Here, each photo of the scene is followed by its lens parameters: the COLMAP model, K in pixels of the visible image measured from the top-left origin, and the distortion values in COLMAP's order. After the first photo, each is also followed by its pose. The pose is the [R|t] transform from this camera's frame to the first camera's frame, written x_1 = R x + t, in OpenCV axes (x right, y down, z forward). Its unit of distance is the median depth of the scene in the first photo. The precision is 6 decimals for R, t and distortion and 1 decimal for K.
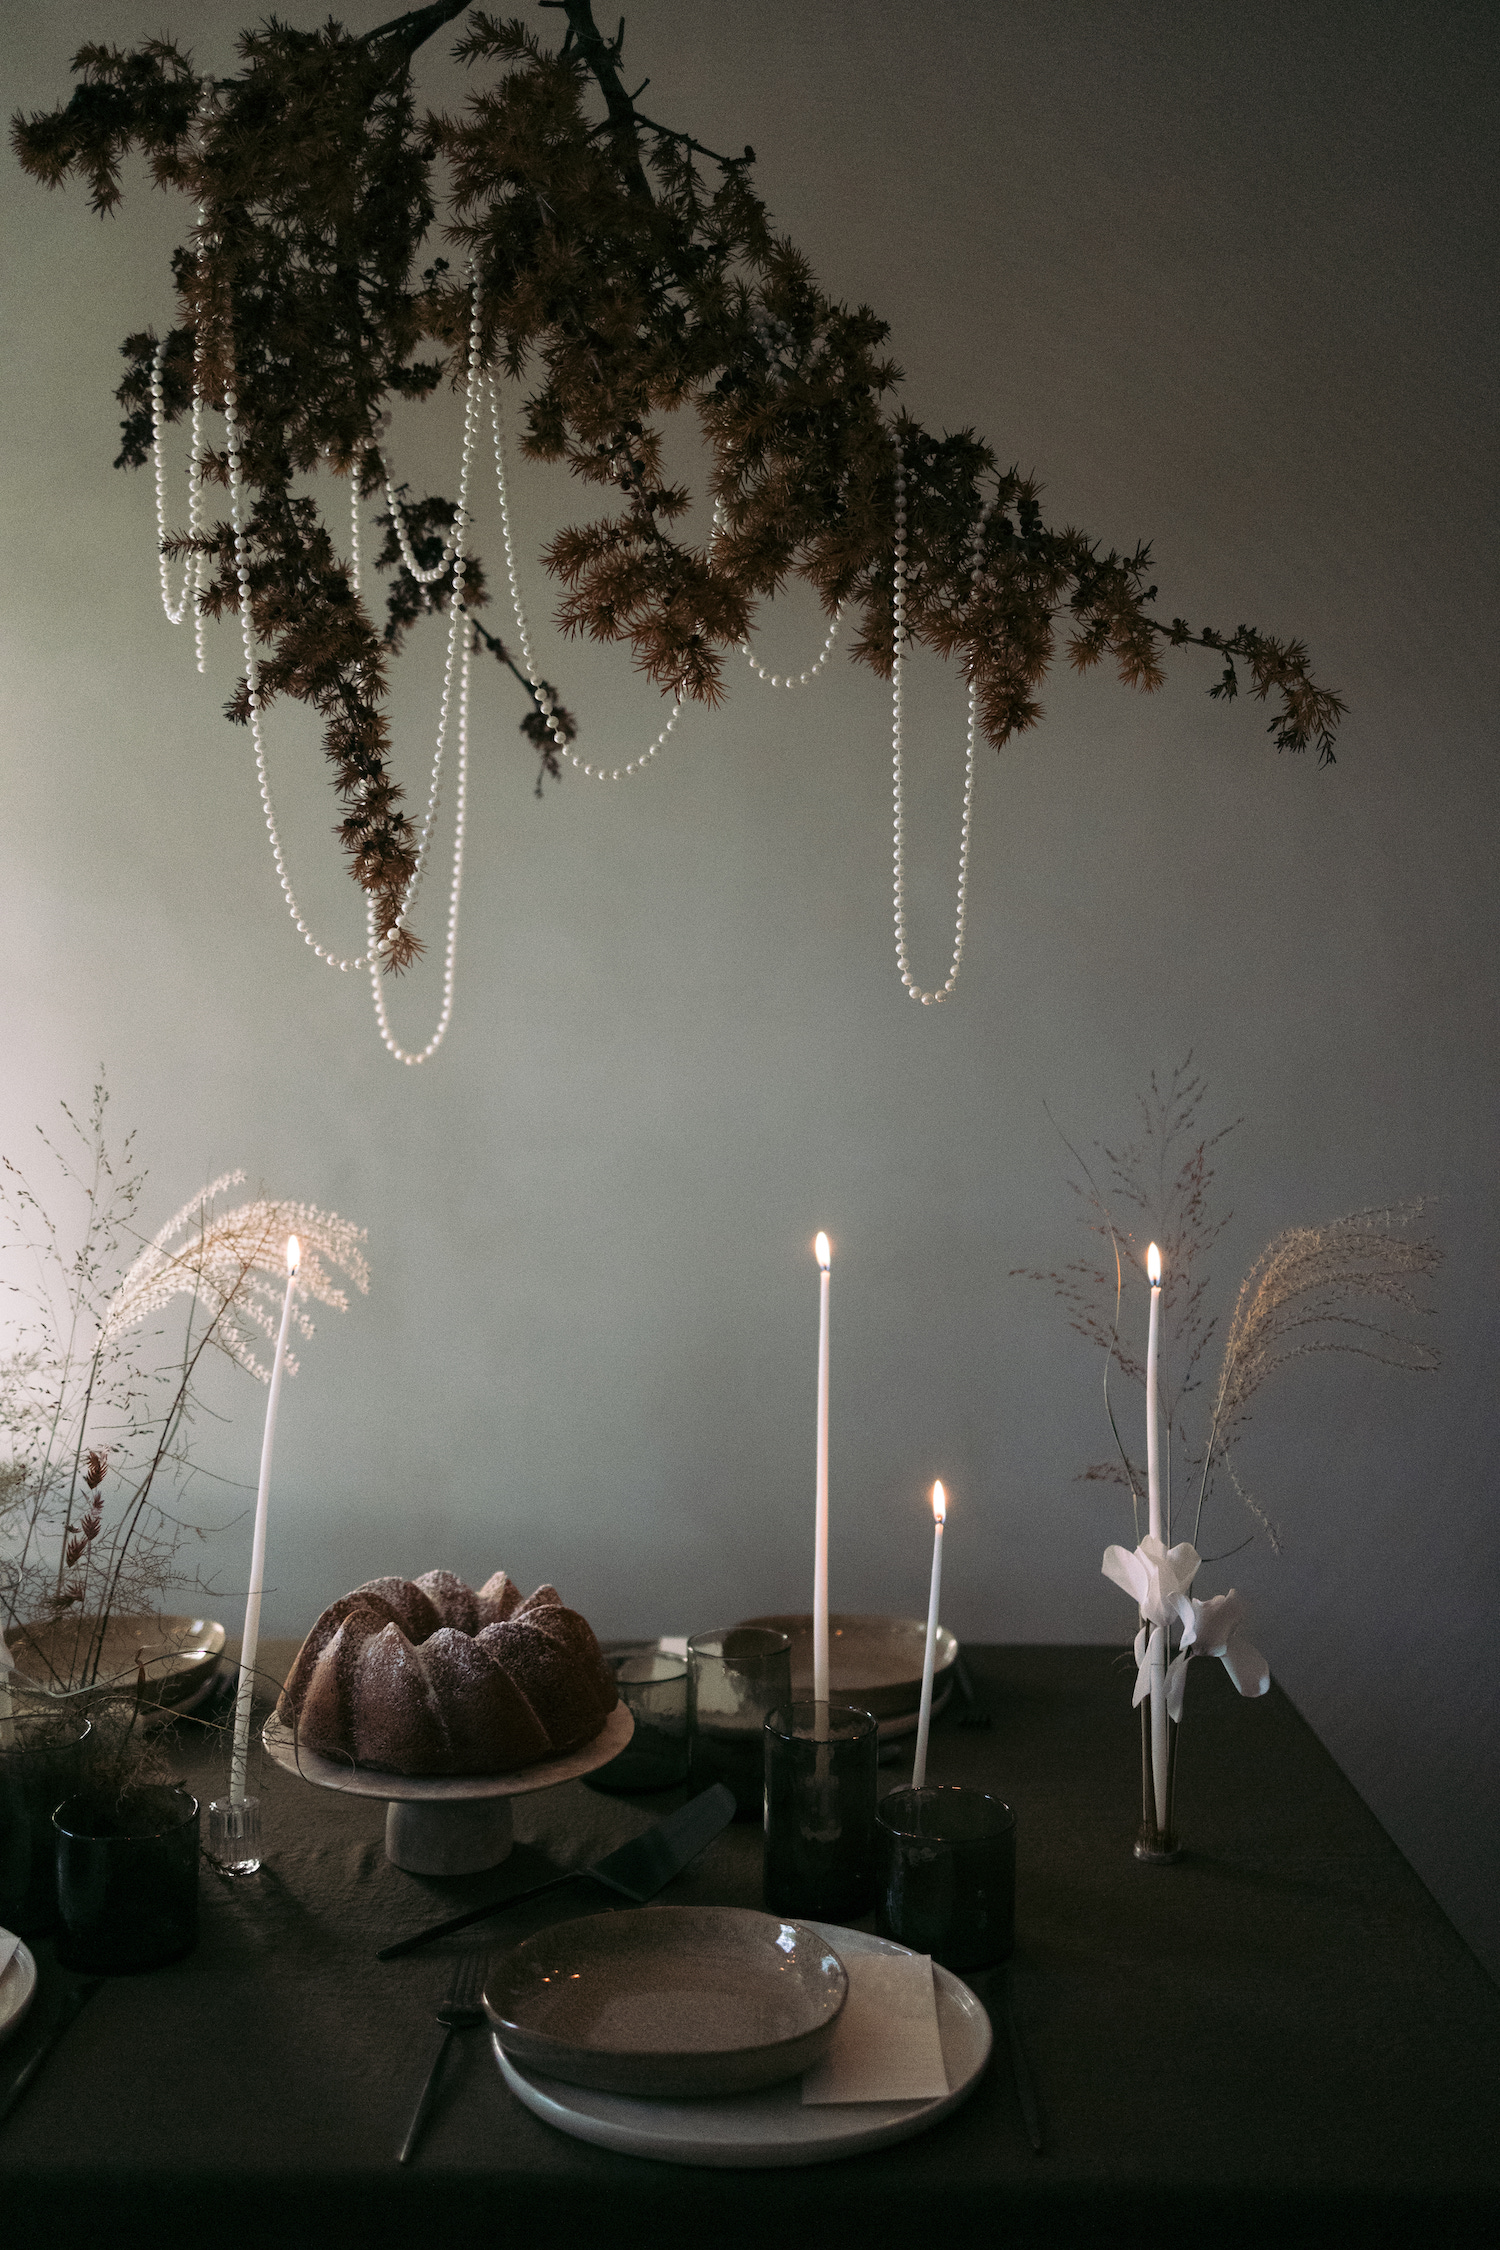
lens RADIAL K [[2277.3, 0, 750.0], [0, 2277.3, 1125.0], [0, 0, 1]] dist [0.008258, -0.096273]
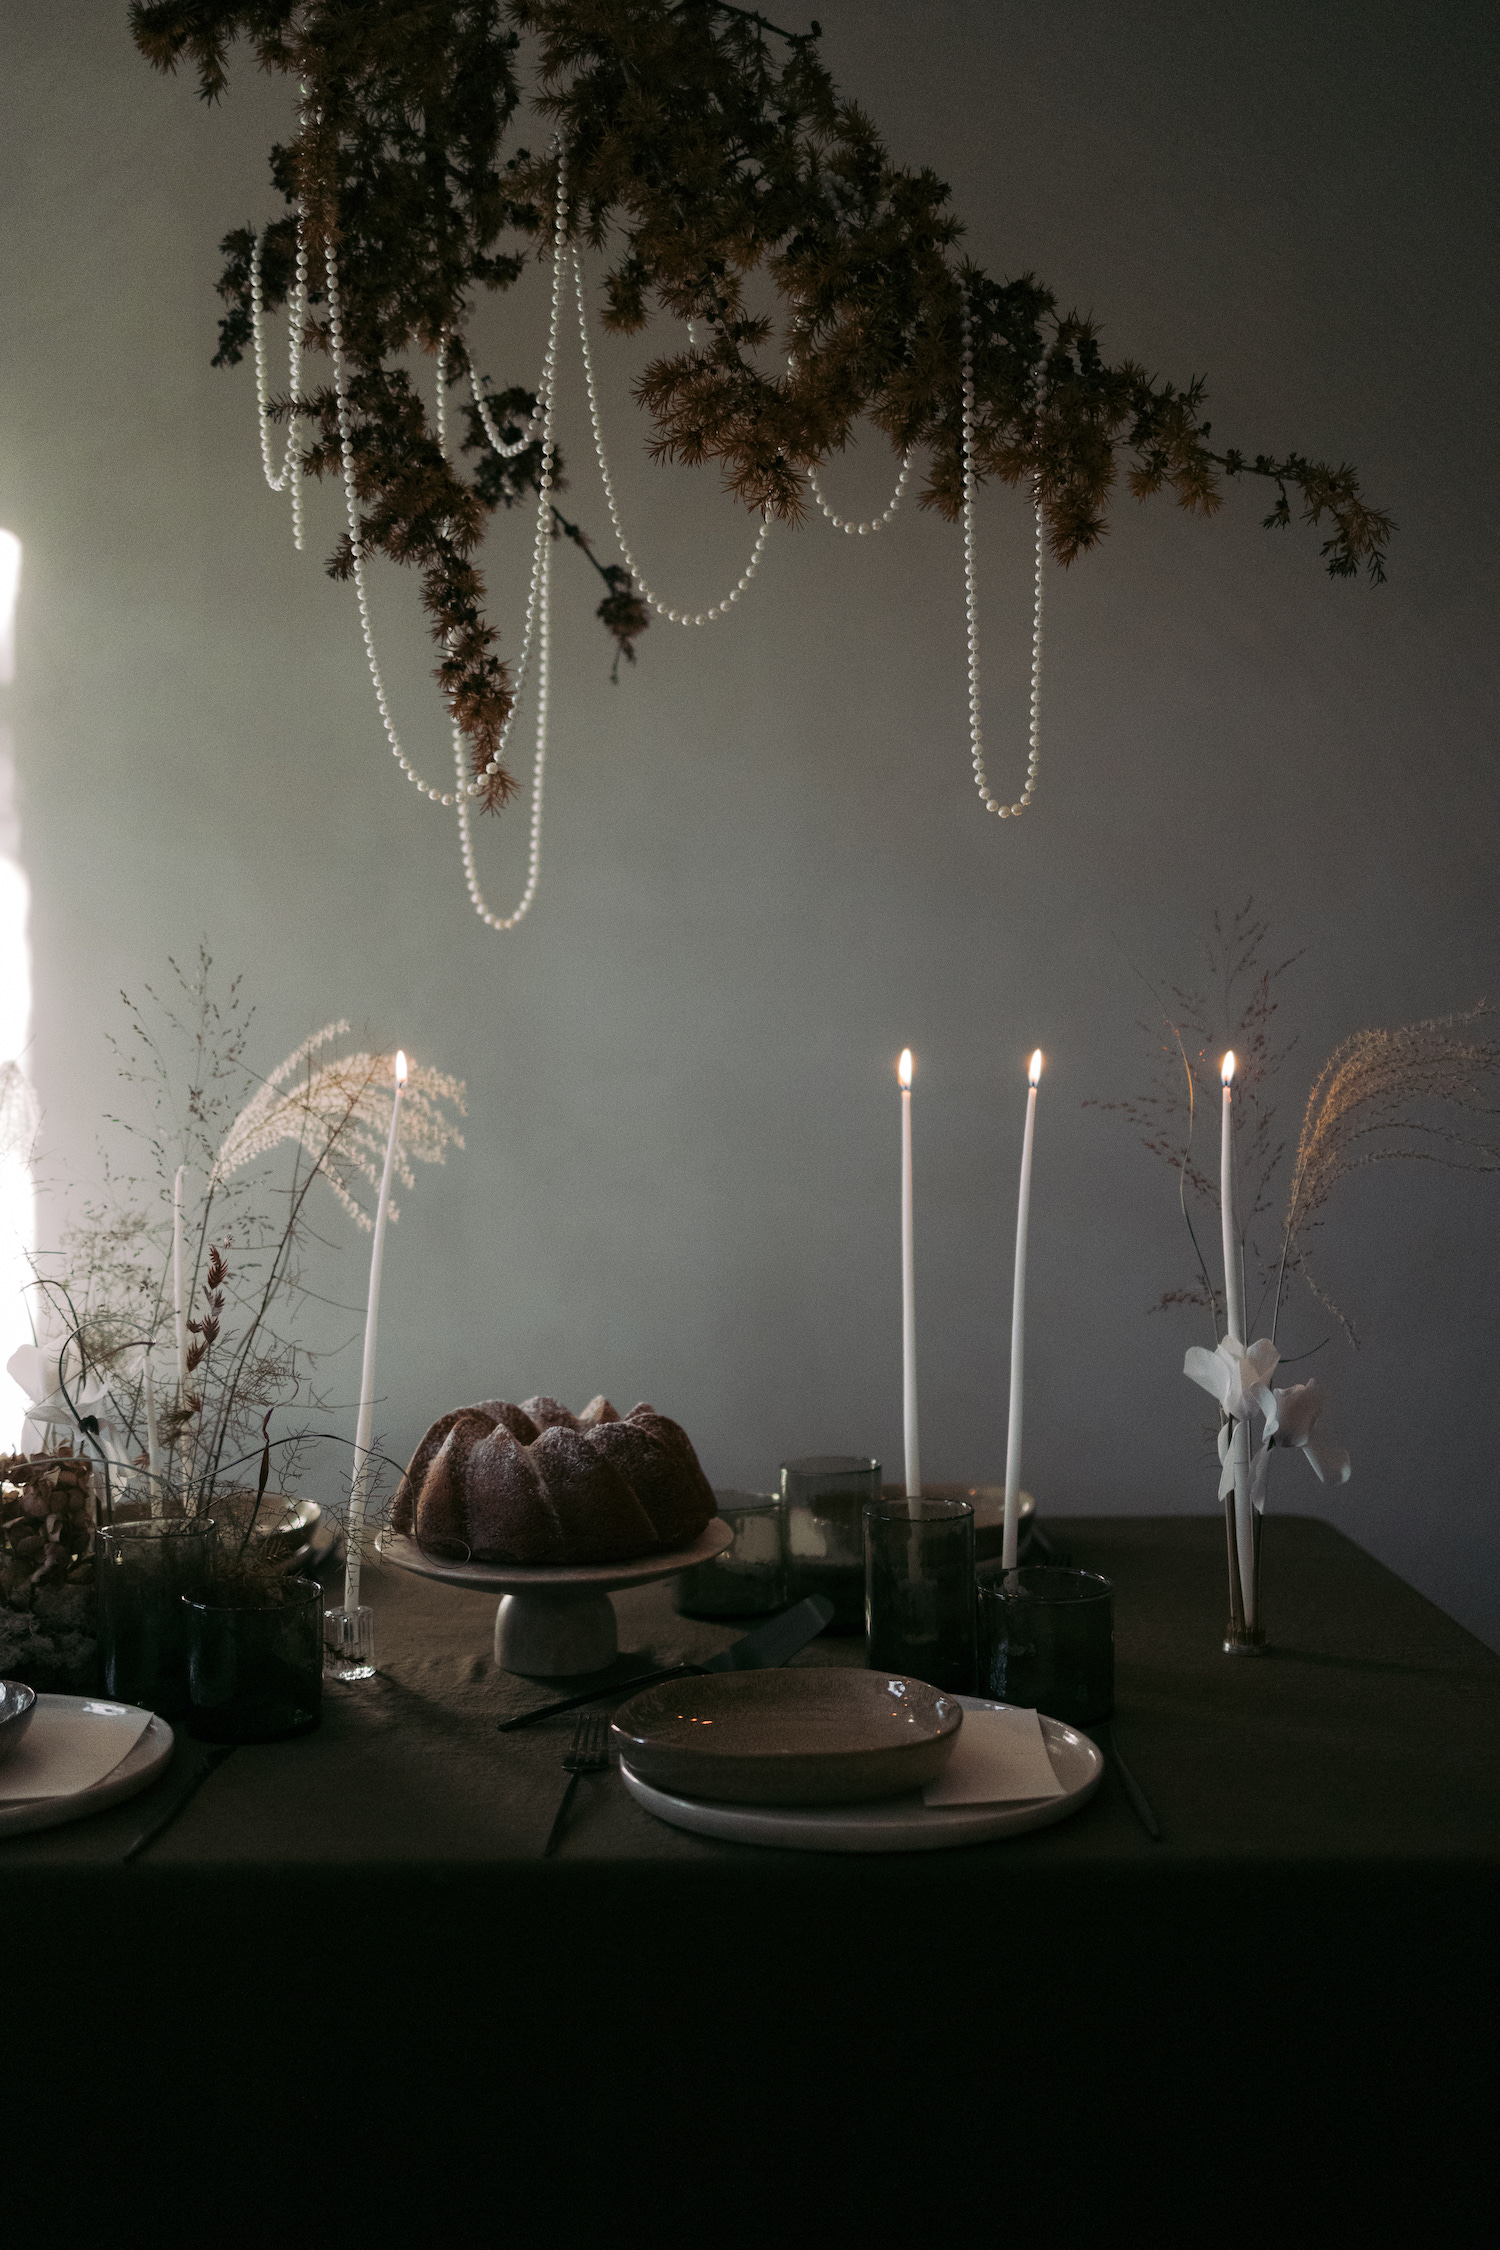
lens RADIAL K [[2277.3, 0, 750.0], [0, 2277.3, 1125.0], [0, 0, 1]] dist [0.008258, -0.096273]
pose [[0.999741, -0.020837, -0.009139, -0.031186], [0.020419, 0.998838, -0.043659, 0.128109], [0.010038, 0.043461, 0.999005, -0.040099]]
